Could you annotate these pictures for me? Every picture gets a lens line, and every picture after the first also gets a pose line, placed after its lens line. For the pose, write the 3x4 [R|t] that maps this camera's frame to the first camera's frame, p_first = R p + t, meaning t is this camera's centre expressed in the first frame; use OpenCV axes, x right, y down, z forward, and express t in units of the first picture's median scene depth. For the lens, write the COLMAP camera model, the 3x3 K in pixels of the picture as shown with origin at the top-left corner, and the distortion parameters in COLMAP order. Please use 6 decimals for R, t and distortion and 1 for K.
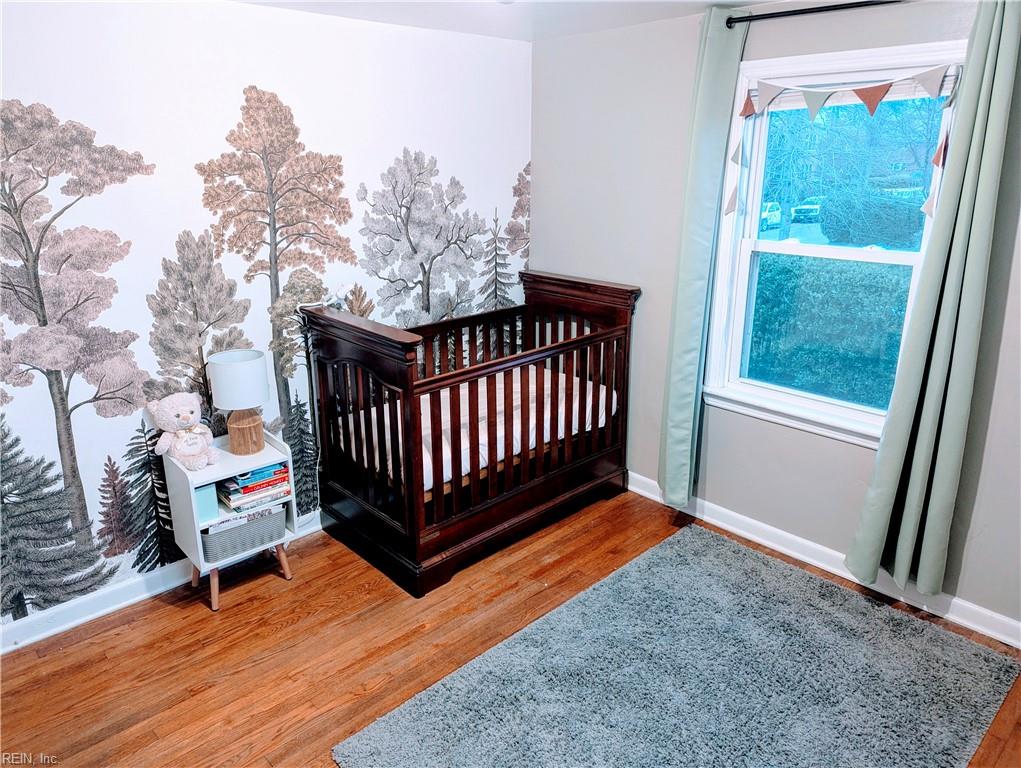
lens RADIAL K [[721.3, 0, 514.8], [0, 721.3, 376.1], [0, 0, 1]] dist [0.066613, -0.049163]
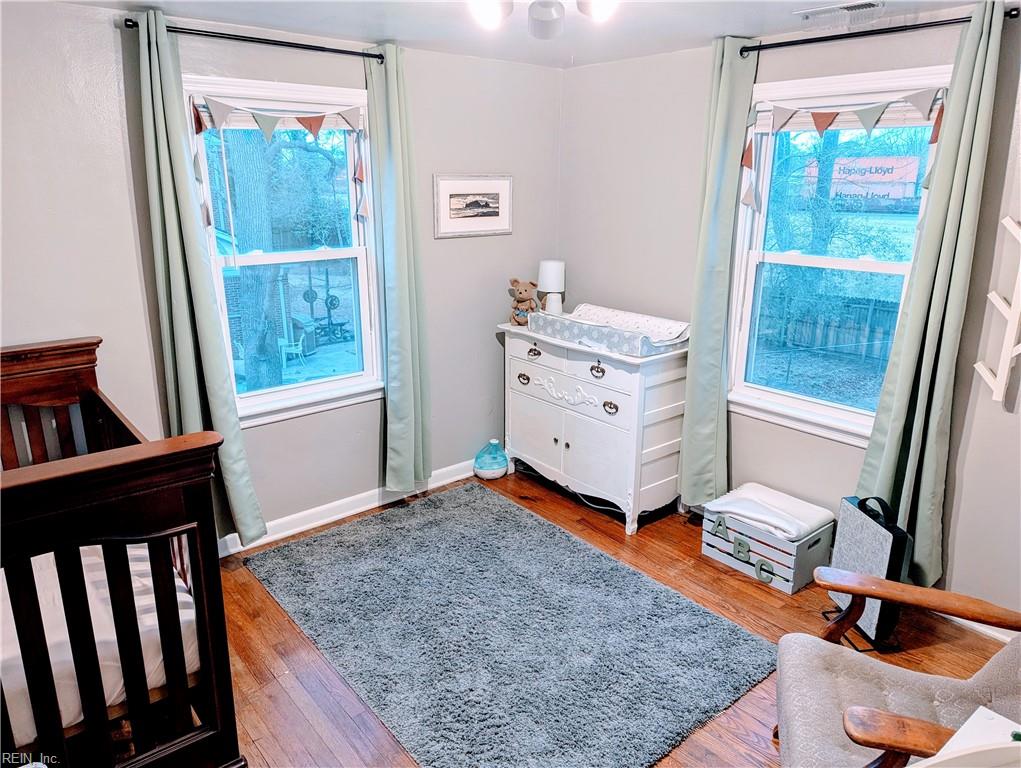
lens RADIAL K [[721.3, 0, 514.8], [0, 721.3, 376.1], [0, 0, 1]] dist [0.066613, -0.049163]
pose [[0.074212, -0.276119, 0.958254, -0.697715], [0.293155, 0.924488, 0.243686, -0.173698], [-0.953180, 0.262832, 0.149554, 0.551992]]
